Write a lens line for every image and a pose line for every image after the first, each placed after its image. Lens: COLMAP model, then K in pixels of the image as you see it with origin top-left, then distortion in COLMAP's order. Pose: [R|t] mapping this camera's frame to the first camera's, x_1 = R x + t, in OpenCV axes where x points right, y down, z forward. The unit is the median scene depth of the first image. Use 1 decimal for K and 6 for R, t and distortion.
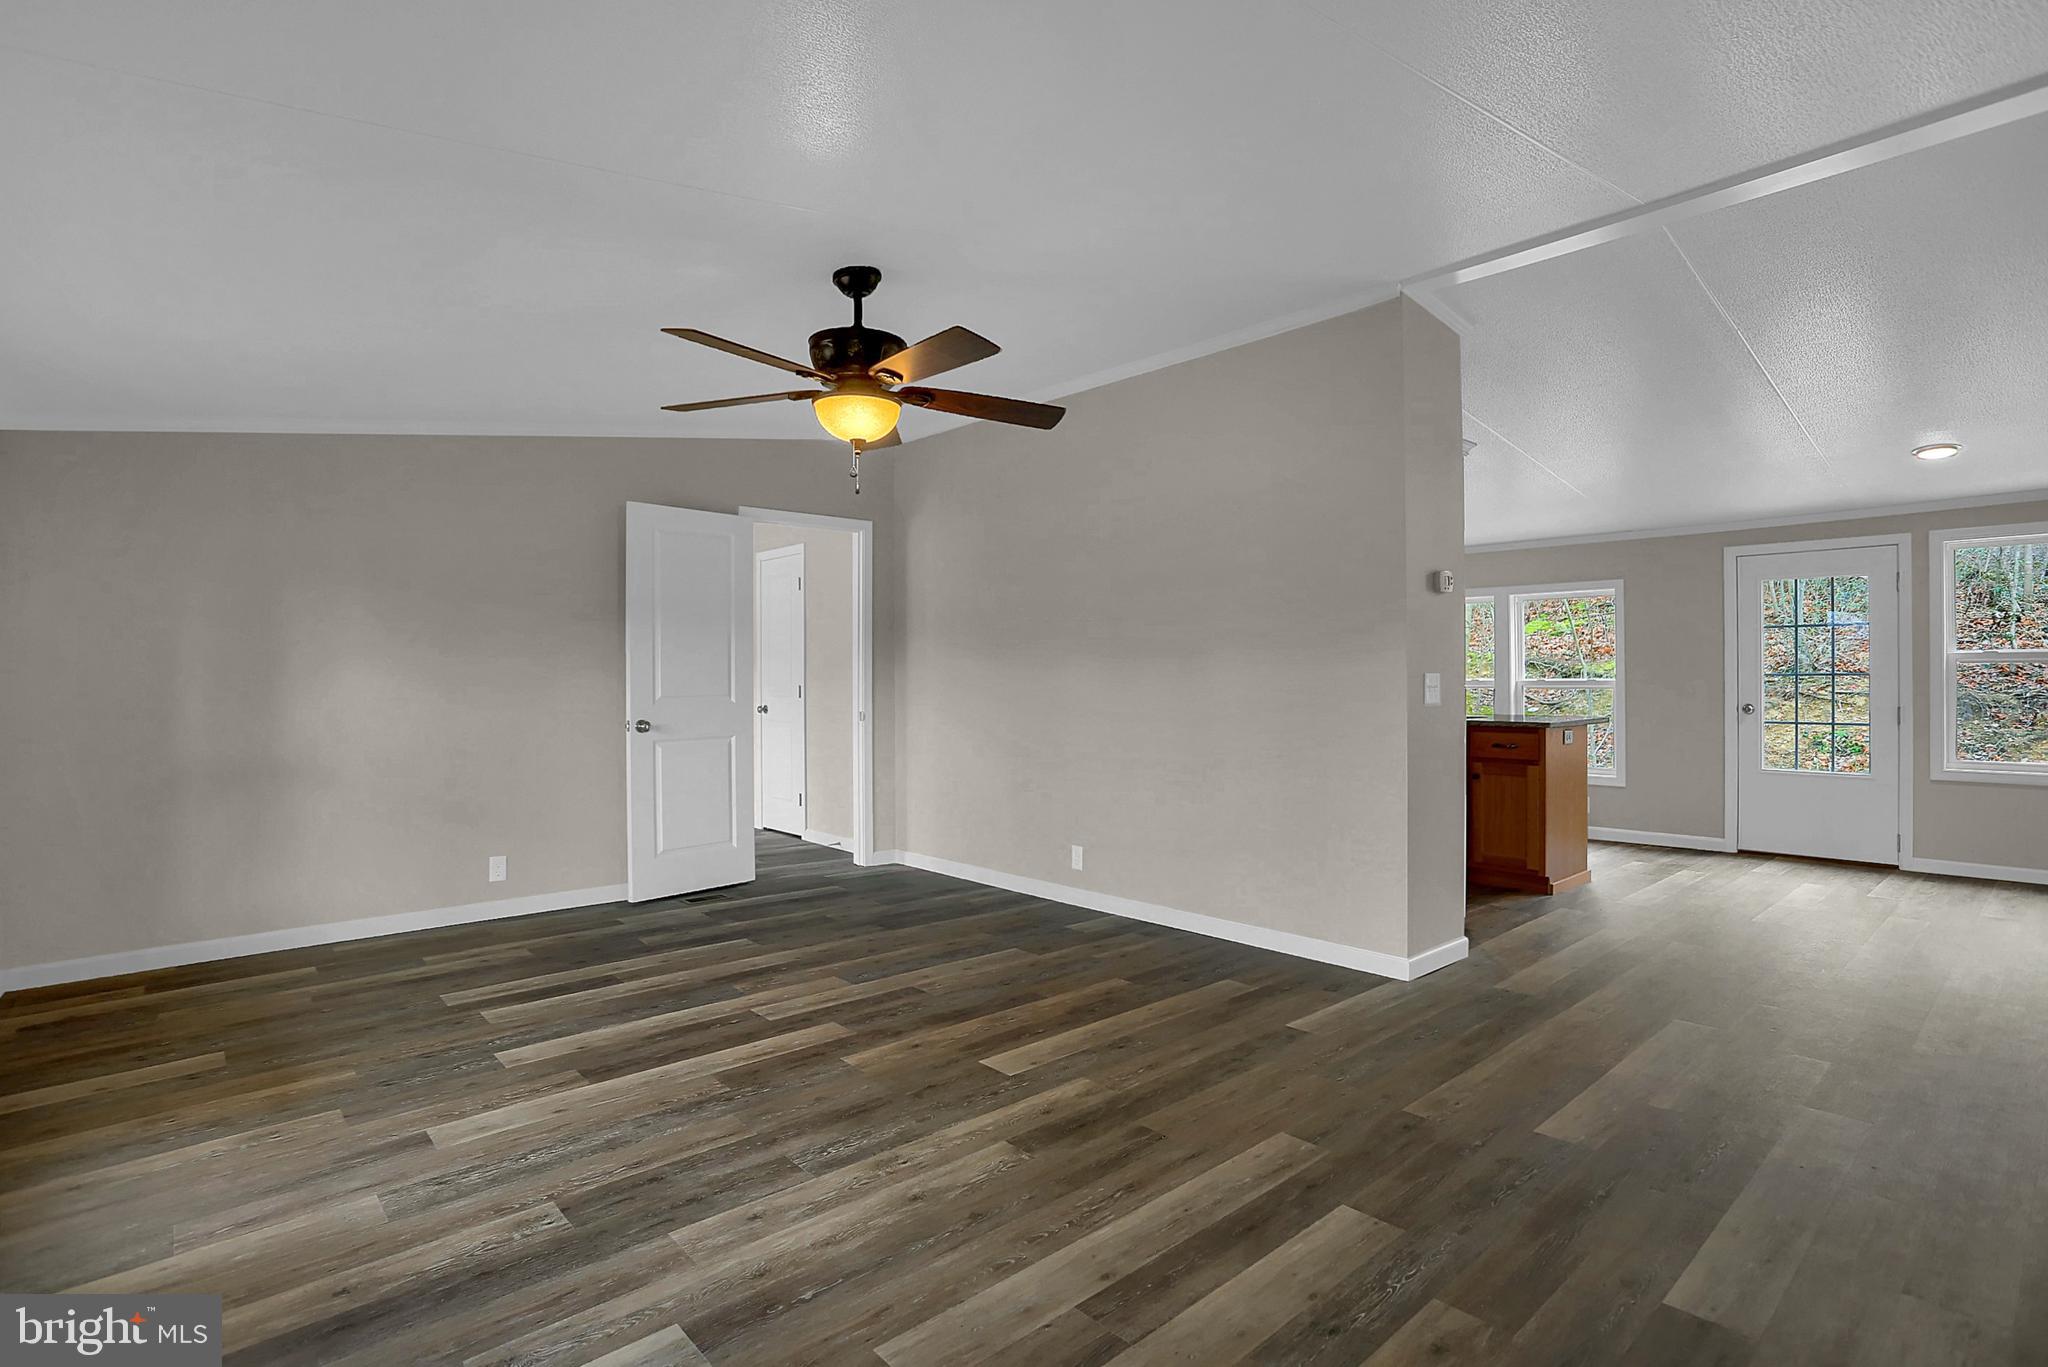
lens RADIAL K [[1014.0, 0, 1013.6], [0, 1014.0, 673.4], [0, 0, 1]] dist [-0.077052, 0.032676]
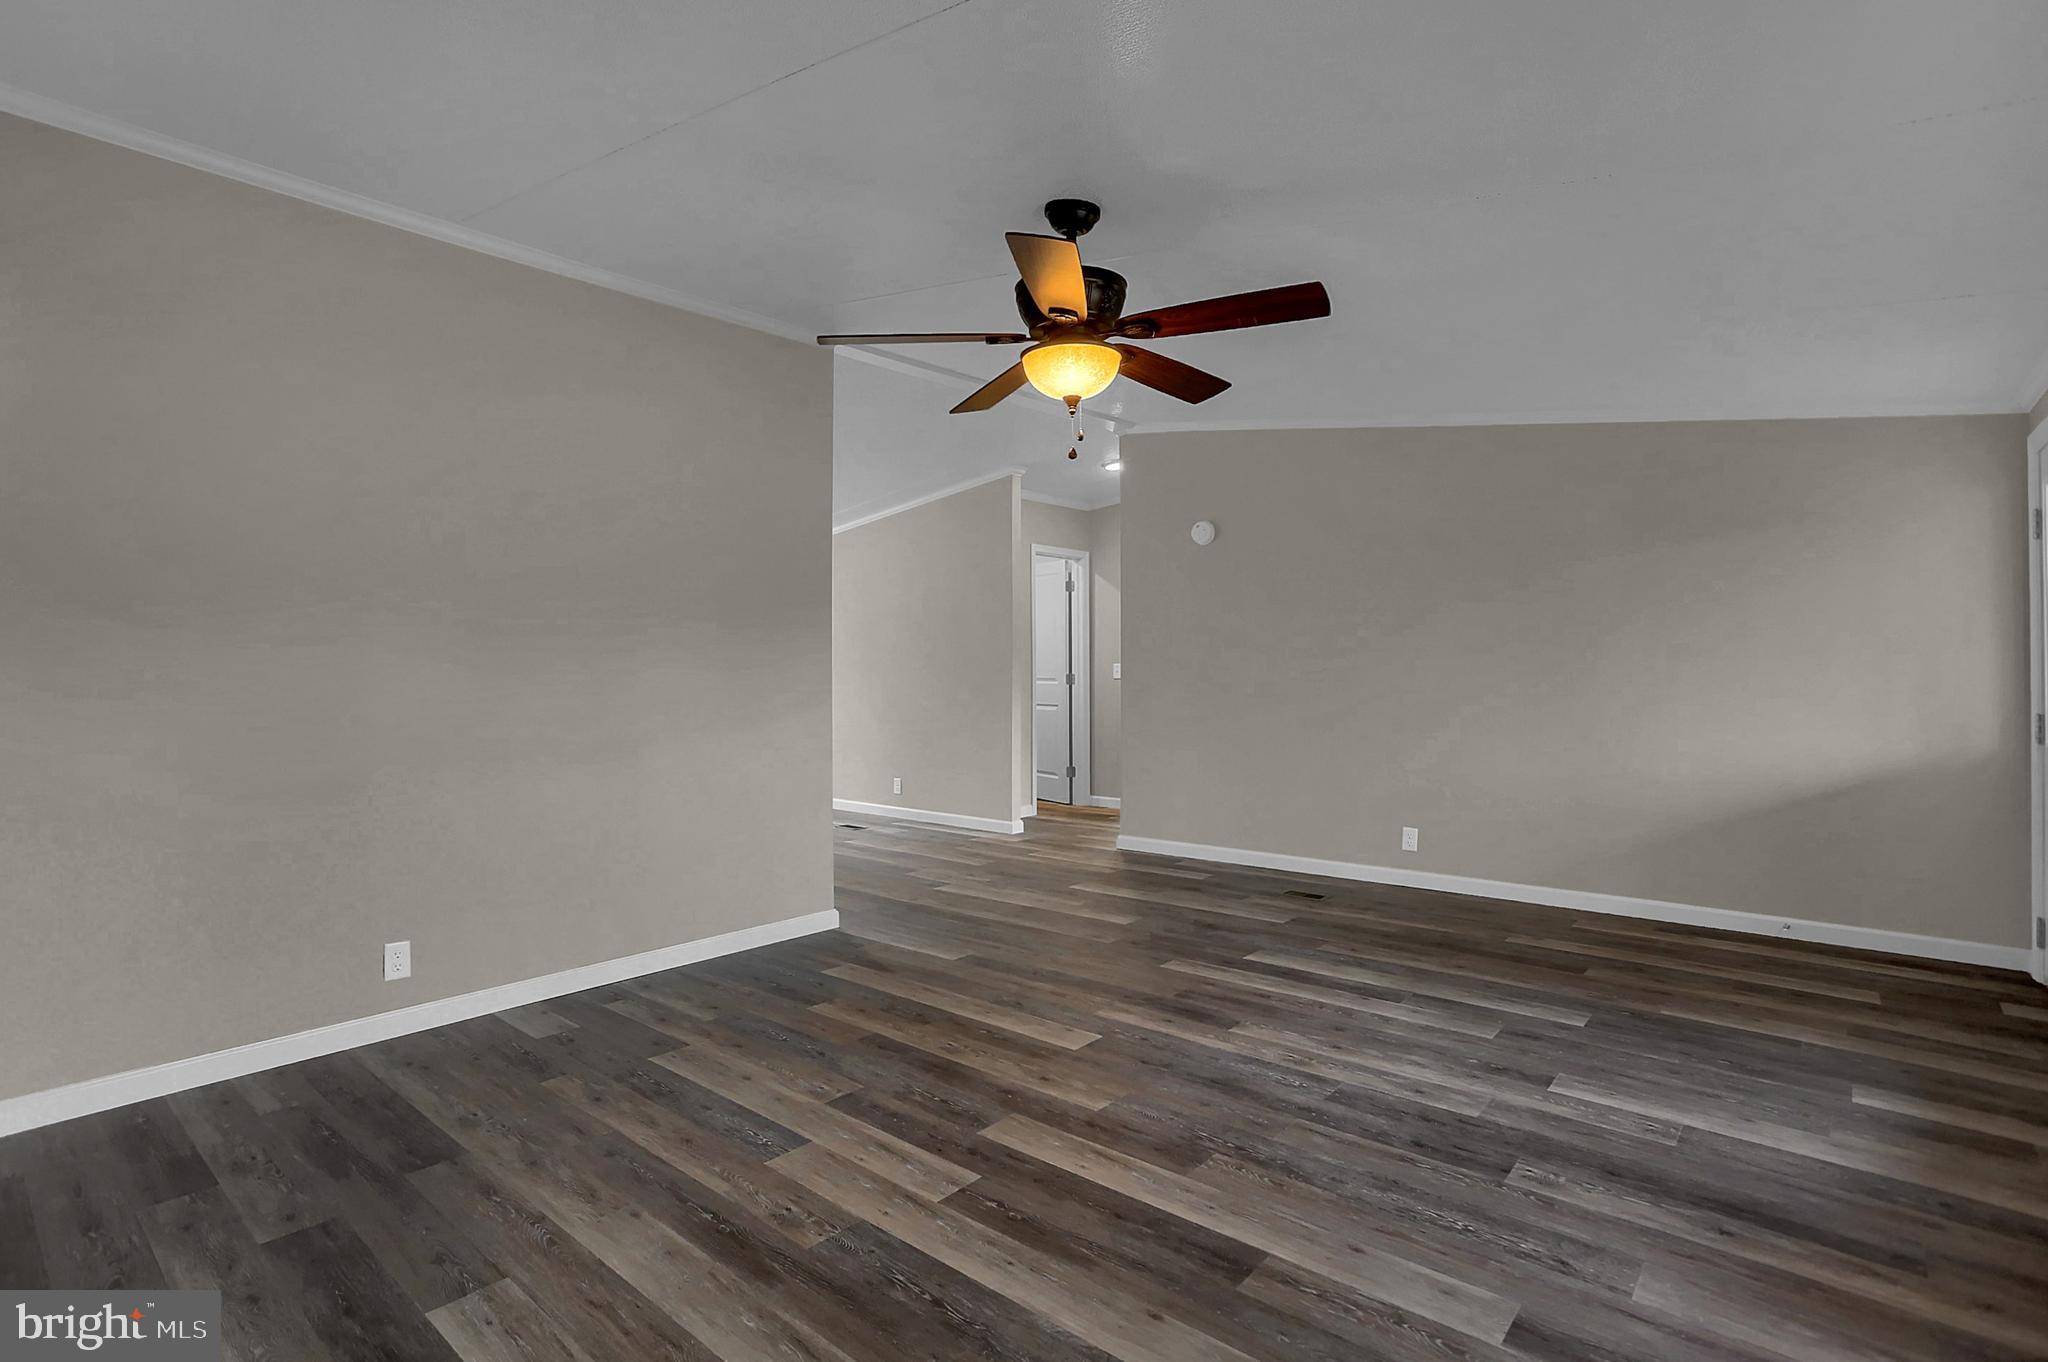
lens RADIAL K [[976.4, 0, 1052.1], [0, 976.4, 660.5], [0, 0, 1]] dist [-0.072753, 0.036918]
pose [[-0.151871, 0.007355, 0.988373, -0.977545], [0.003060, 0.999971, -0.006971, 0.000442], [-0.988396, 0.001966, -0.151890, 1.145116]]
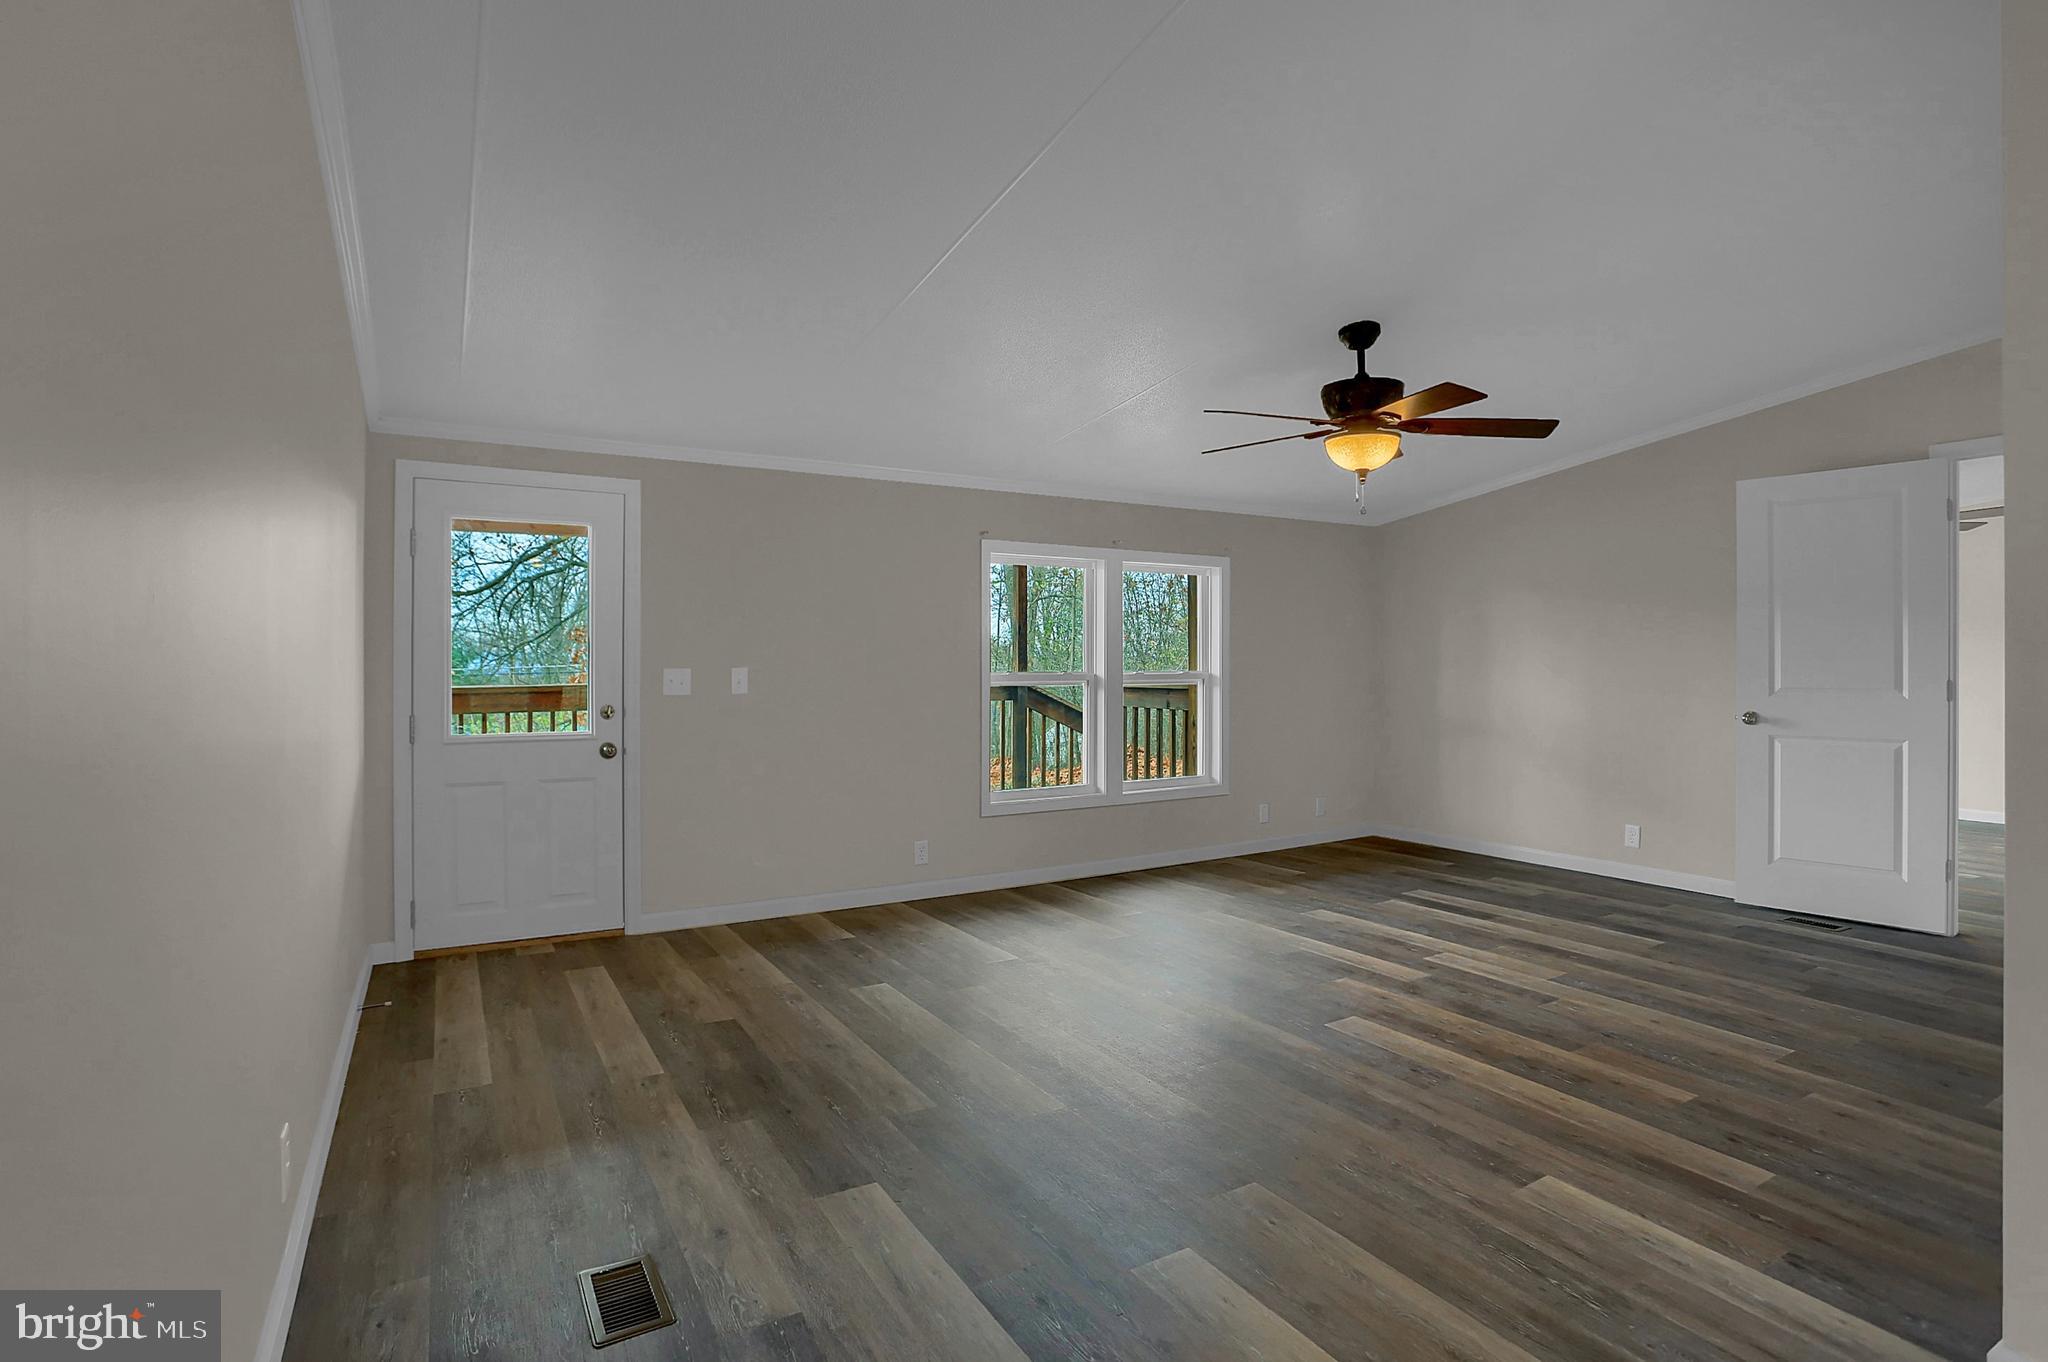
lens RADIAL K [[1014.0, 0, 1013.6], [0, 1014.0, 670.9], [0, 0, 1]] dist [-0.077052, 0.032676]
pose [[-0.207837, 0.010923, -0.978102, 1.091069], [0.004967, 0.999937, 0.010111, -0.006585], [0.978151, -0.002756, -0.207879, 0.843396]]
